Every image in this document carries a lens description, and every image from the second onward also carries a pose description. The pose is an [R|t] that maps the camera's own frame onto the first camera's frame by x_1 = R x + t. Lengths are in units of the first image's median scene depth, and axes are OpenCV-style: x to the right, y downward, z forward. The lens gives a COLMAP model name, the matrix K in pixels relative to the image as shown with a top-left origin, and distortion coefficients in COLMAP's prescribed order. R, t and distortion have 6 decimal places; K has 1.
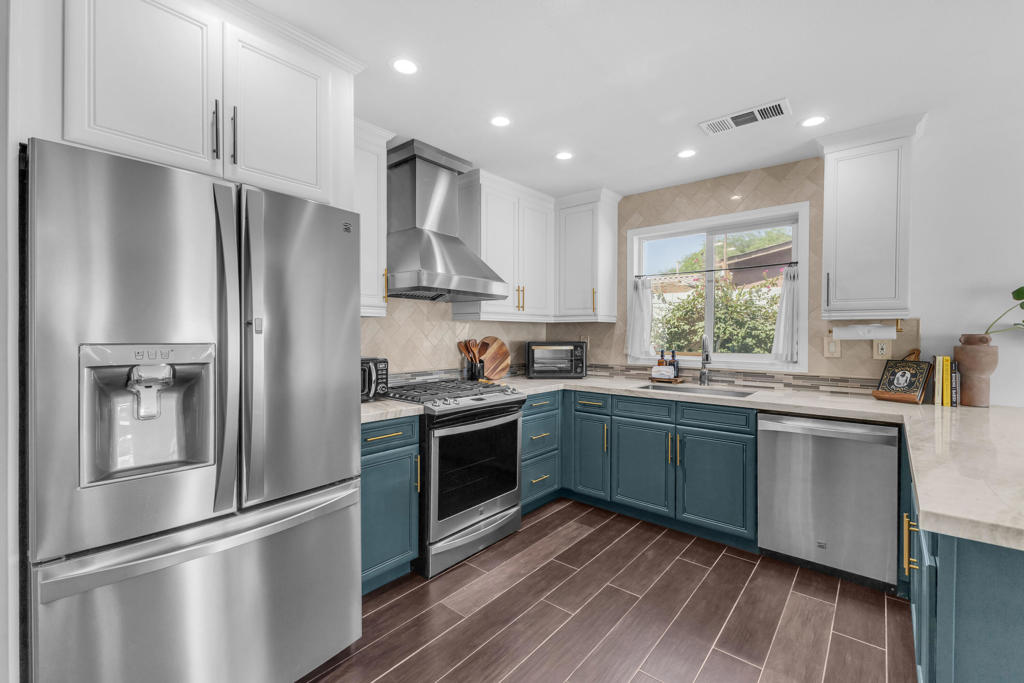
lens RADIAL K [[439.9, 0, 513.3], [0, 439.9, 339.2], [0, 0, 1]] dist [0.008945, -0.000111]
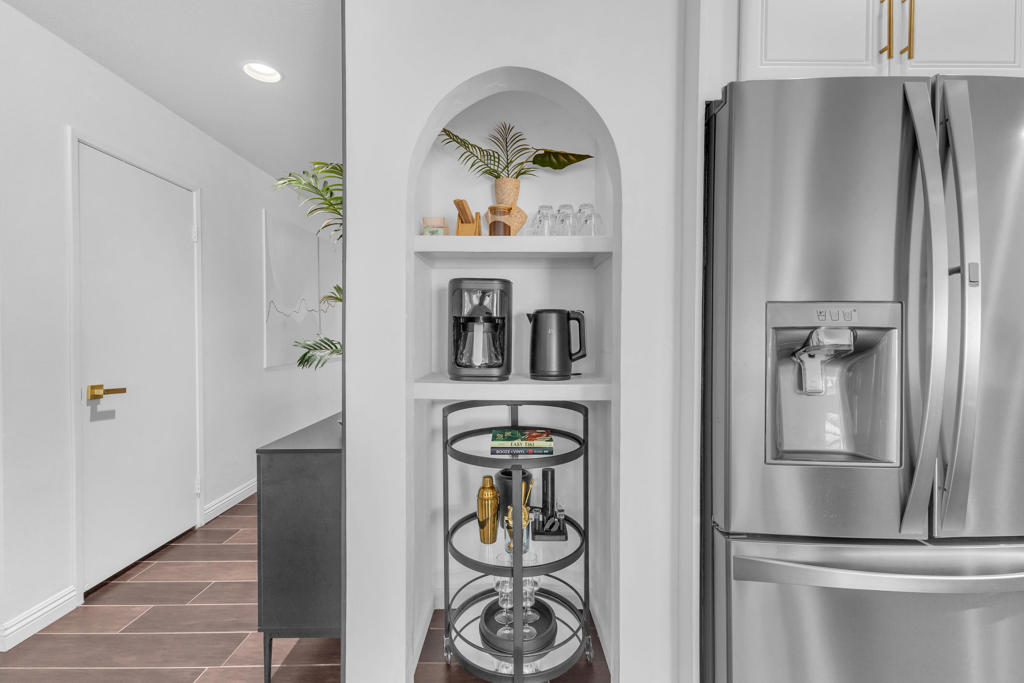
lens RADIAL K [[439.9, 0, 513.3], [0, 439.9, 339.2], [0, 0, 1]] dist [0.008945, -0.000111]
pose [[0.647761, 0.006760, -0.761814, -0.255045], [-0.009386, 0.999956, 0.000892, 0.036622], [0.761786, 0.006572, 0.647795, 0.015870]]
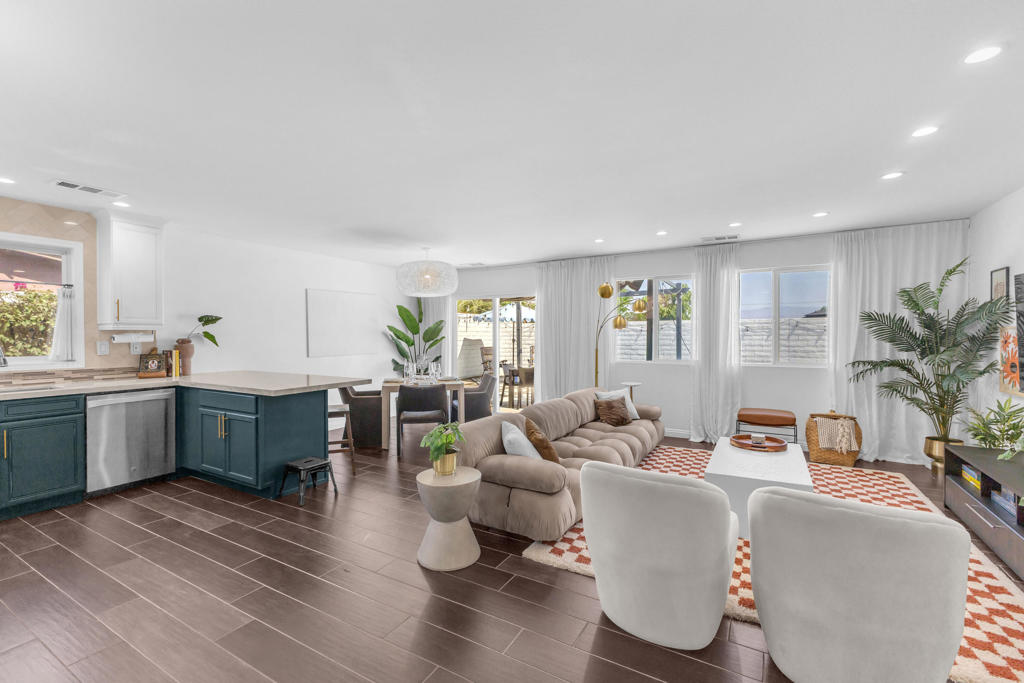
lens RADIAL K [[439.9, 0, 513.3], [0, 439.9, 339.2], [0, 0, 1]] dist [0.008945, -0.000111]
pose [[-0.170713, -0.009512, 0.985275, -0.915566], [0.016641, 0.999783, 0.012535, -0.006962], [-0.985180, 0.018536, -0.170518, -0.078385]]
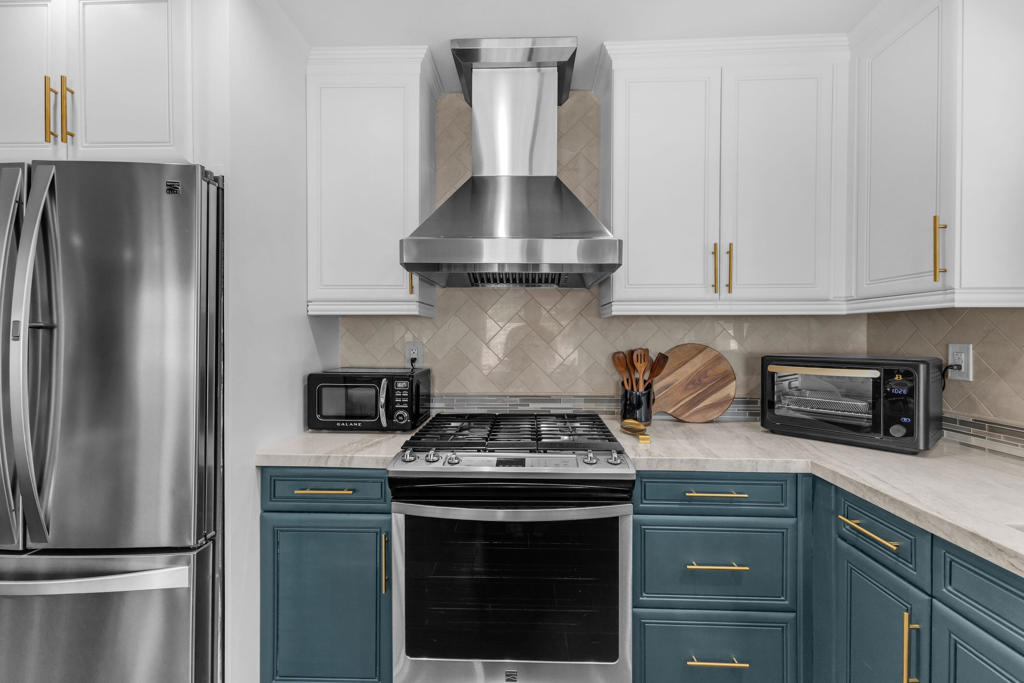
lens RADIAL K [[439.9, 0, 513.3], [0, 439.9, 339.2], [0, 0, 1]] dist [0.008945, -0.000111]
pose [[0.618031, 0.005310, -0.786136, 0.311353], [-0.010298, 0.999946, -0.001341, -0.011162], [0.786087, 0.008925, 0.618052, 0.601728]]
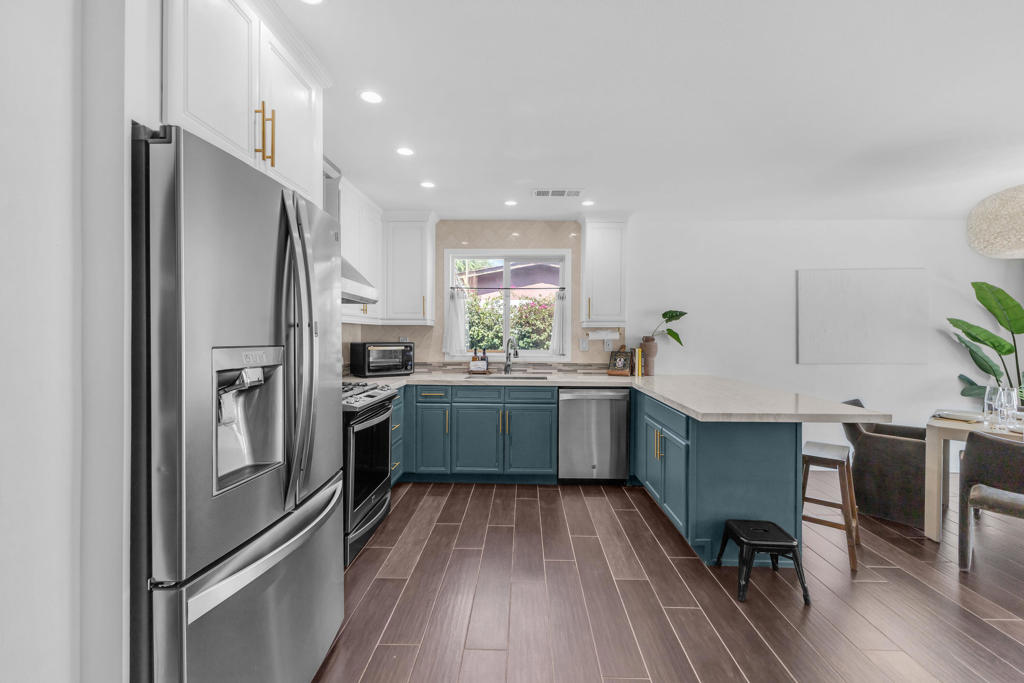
lens RADIAL K [[439.9, 0, 513.3], [0, 439.9, 339.2], [0, 0, 1]] dist [0.008945, -0.000111]
pose [[0.783861, -0.003728, 0.620925, -0.427939], [0.004956, 0.999988, -0.000252, -0.001292], [-0.620916, 0.003275, 0.783870, -0.063352]]
